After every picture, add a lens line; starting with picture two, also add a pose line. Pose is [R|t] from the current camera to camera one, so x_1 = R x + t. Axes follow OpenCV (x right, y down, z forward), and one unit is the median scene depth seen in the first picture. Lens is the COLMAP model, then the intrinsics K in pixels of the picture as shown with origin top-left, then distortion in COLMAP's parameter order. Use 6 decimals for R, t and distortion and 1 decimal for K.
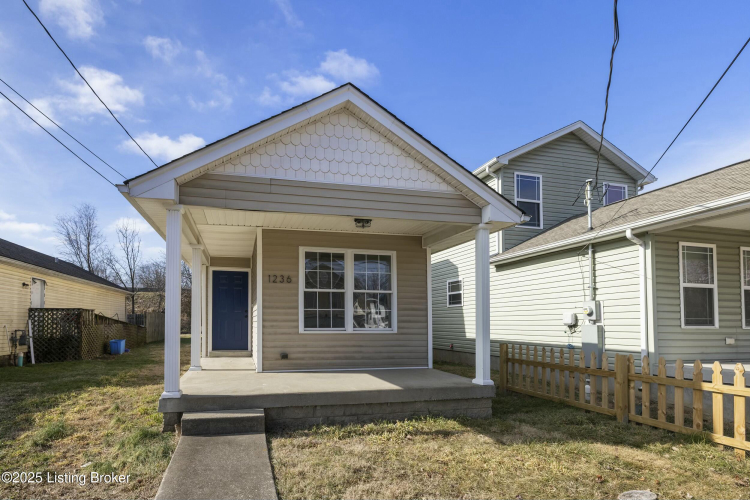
lens RADIAL K [[357.4, 0, 328.5], [0, 357.4, 305.8], [0, 0, 1]] dist [-0.005027, 0.000062]
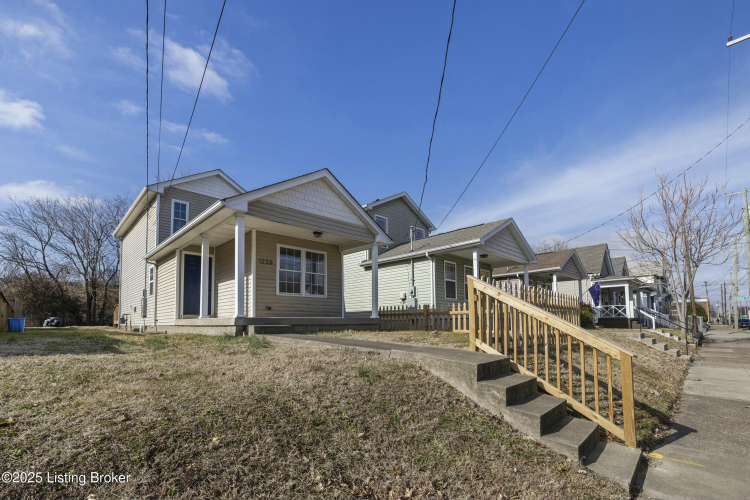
lens RADIAL K [[318.3, 0, 373.7], [0, 318.3, 299.6], [0, 0, 1]] dist [-0.000790, 0.000517]
pose [[0.850418, 0.019482, 0.525747, -0.456665], [-0.006477, 0.999626, -0.026565, 0.128492], [-0.526068, 0.019187, 0.850226, -0.483577]]
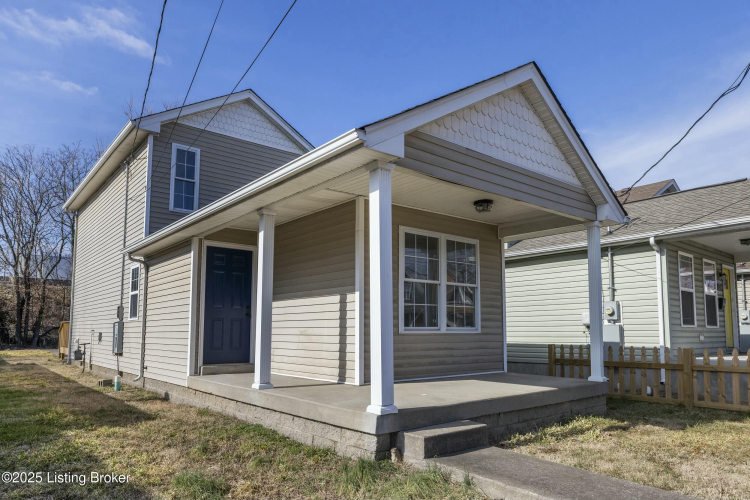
lens RADIAL K [[485.4, 0, 378.1], [0, 485.4, 280.9], [0, 0, 1]] dist [-0.003091, 0.001085]
pose [[0.893531, 0.039281, 0.447280, -0.586378], [-0.014139, 0.998133, -0.059412, 0.023768], [-0.448779, 0.046762, 0.892418, 0.046417]]
